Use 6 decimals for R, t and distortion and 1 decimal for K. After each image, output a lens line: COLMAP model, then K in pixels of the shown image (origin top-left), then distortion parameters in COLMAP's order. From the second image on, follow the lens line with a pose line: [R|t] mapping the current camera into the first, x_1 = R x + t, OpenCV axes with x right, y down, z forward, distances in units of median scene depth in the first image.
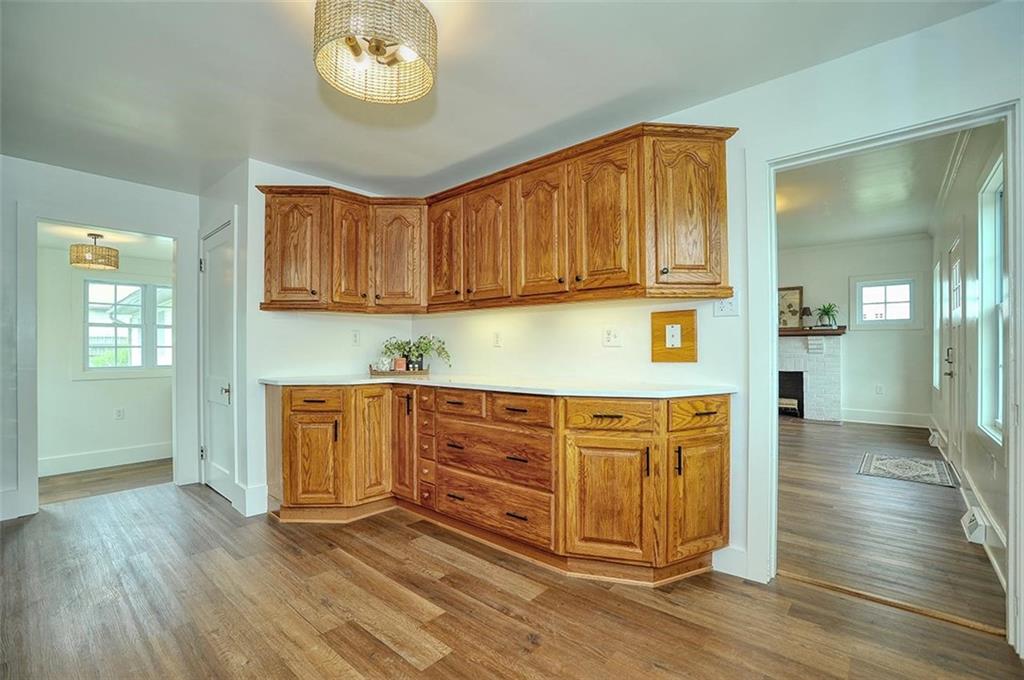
lens RADIAL K [[461.5, 0, 509.3], [0, 461.5, 344.2], [0, 0, 1]] dist [-0.020968, 0.002434]
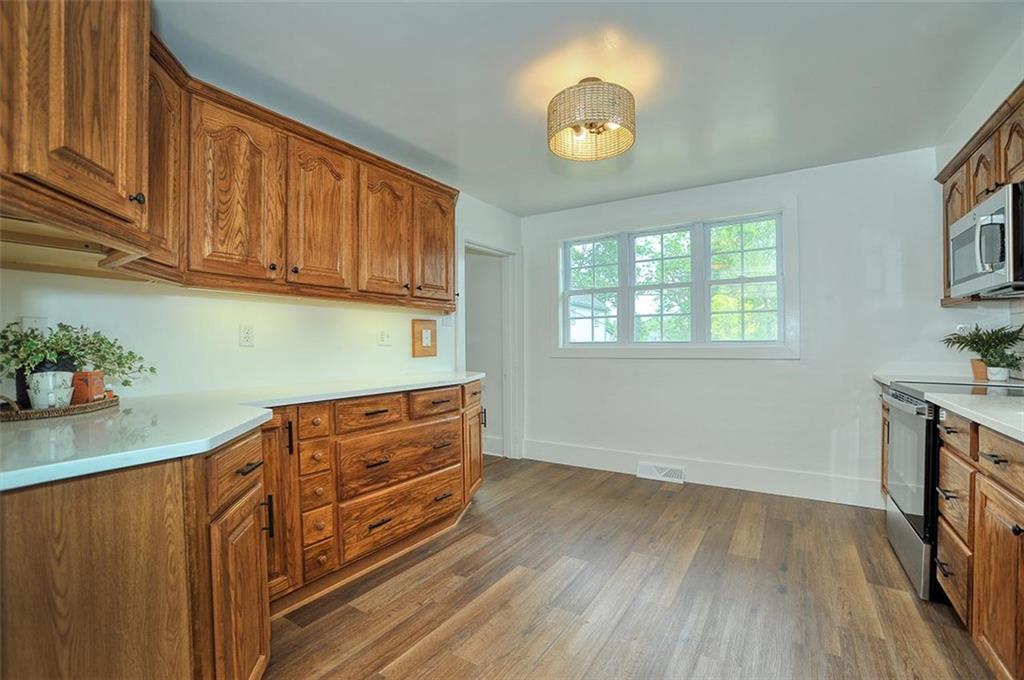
lens RADIAL K [[461.5, 0, 492.7], [0, 461.5, 344.9], [0, 0, 1]] dist [-0.020968, 0.002434]
pose [[-0.127165, 0.004262, 0.991872, -1.012254], [0.007268, 0.999968, -0.003365, 0.009906], [-0.991855, 0.006781, -0.127192, 0.934892]]
